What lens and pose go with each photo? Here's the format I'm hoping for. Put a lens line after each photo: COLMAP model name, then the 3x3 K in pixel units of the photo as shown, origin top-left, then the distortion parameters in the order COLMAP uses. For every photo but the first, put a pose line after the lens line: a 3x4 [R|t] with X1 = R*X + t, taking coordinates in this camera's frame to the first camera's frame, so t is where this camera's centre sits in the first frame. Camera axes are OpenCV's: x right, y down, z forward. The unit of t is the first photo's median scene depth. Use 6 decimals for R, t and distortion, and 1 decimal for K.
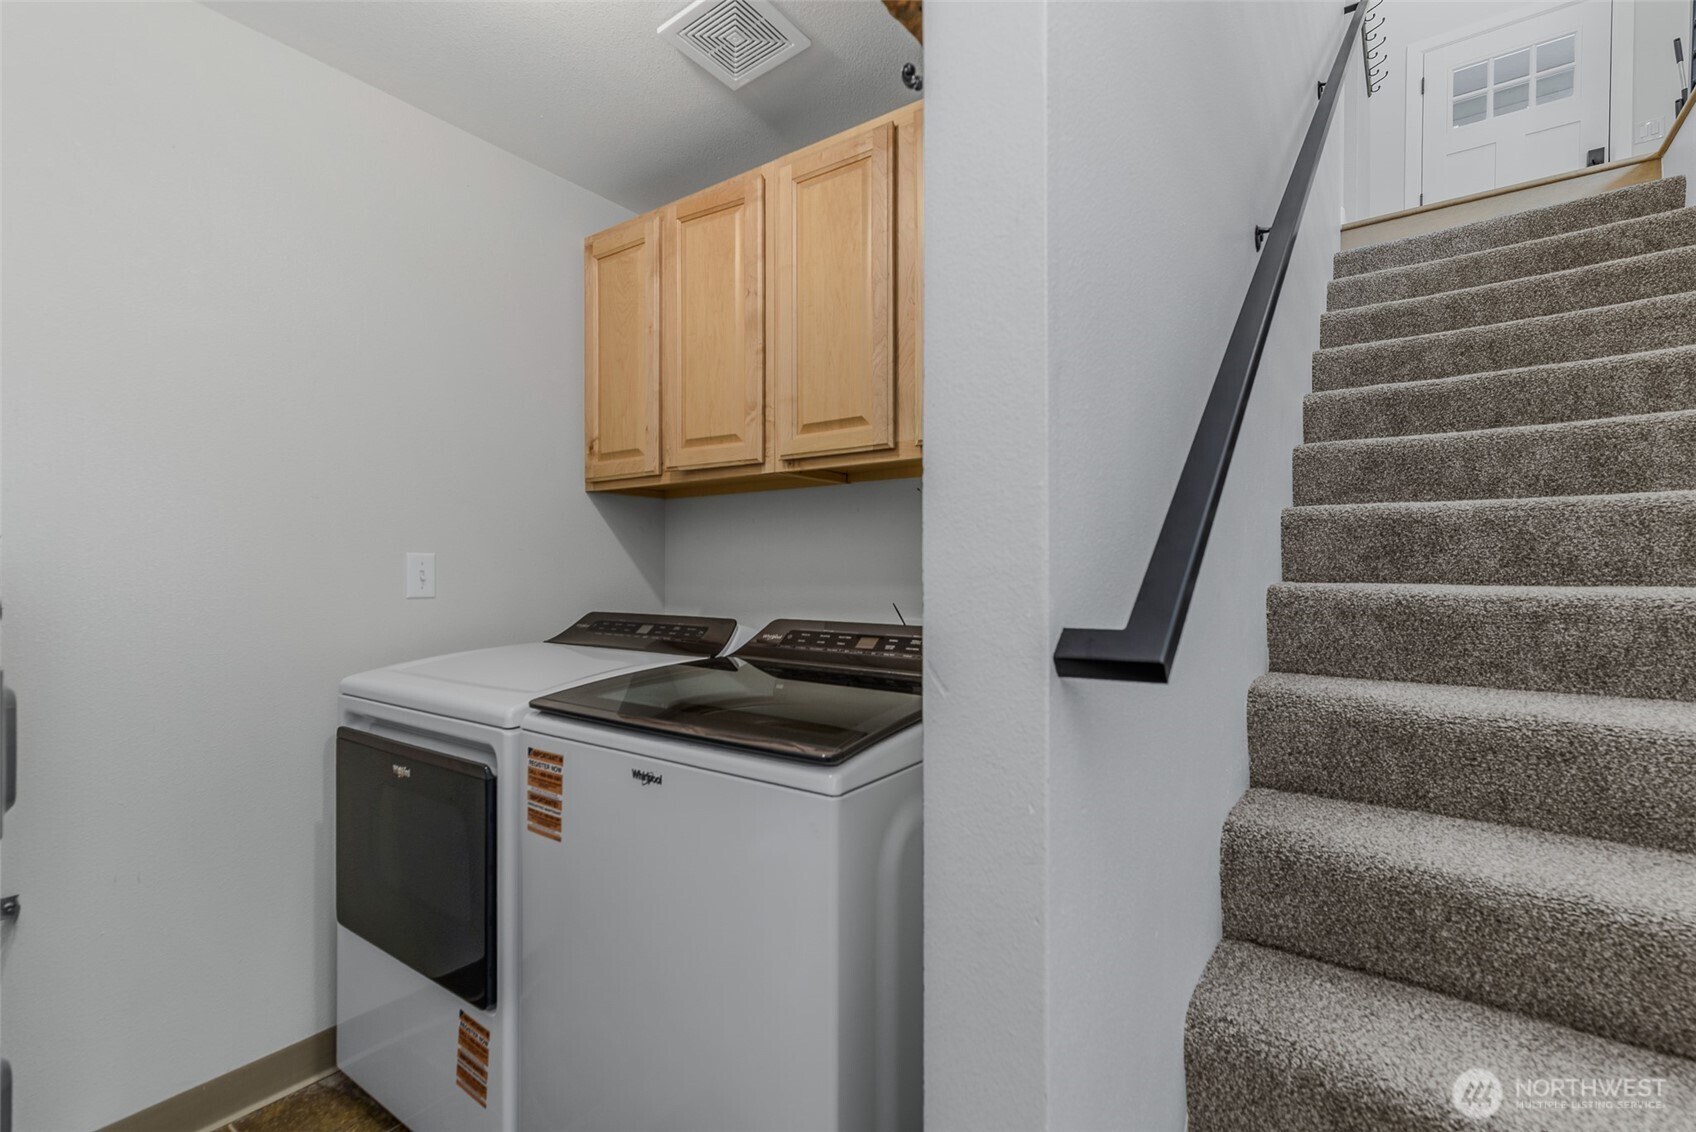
lens RADIAL K [[733.2, 0, 832.3], [0, 733.2, 568.6], [0, 0, 1]] dist [0.008744, 0.000842]
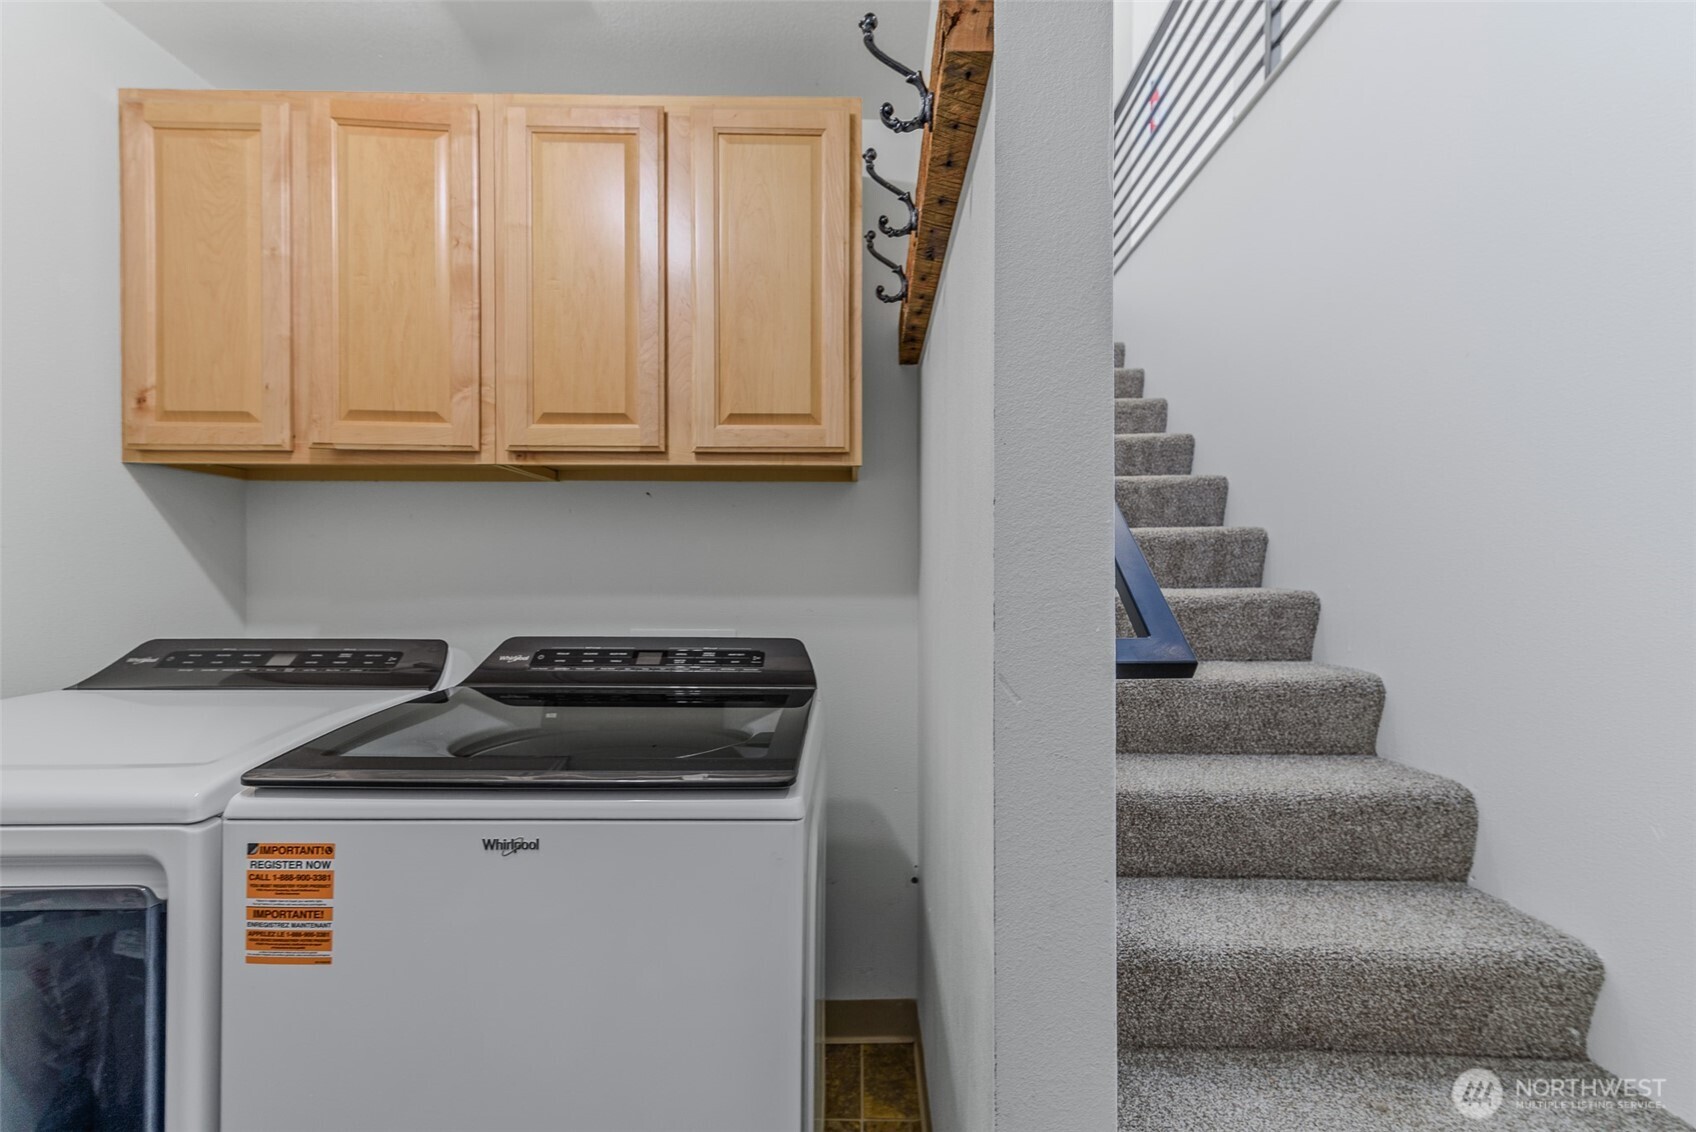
lens RADIAL K [[733.2, 0, 836.2], [0, 733.2, 571.2], [0, 0, 1]] dist [0.008744, 0.000842]
pose [[0.822340, 0.001208, 0.568996, -0.264357], [-0.003020, 0.999993, 0.002241, -0.011655], [-0.568989, -0.003561, 0.822338, 0.087277]]
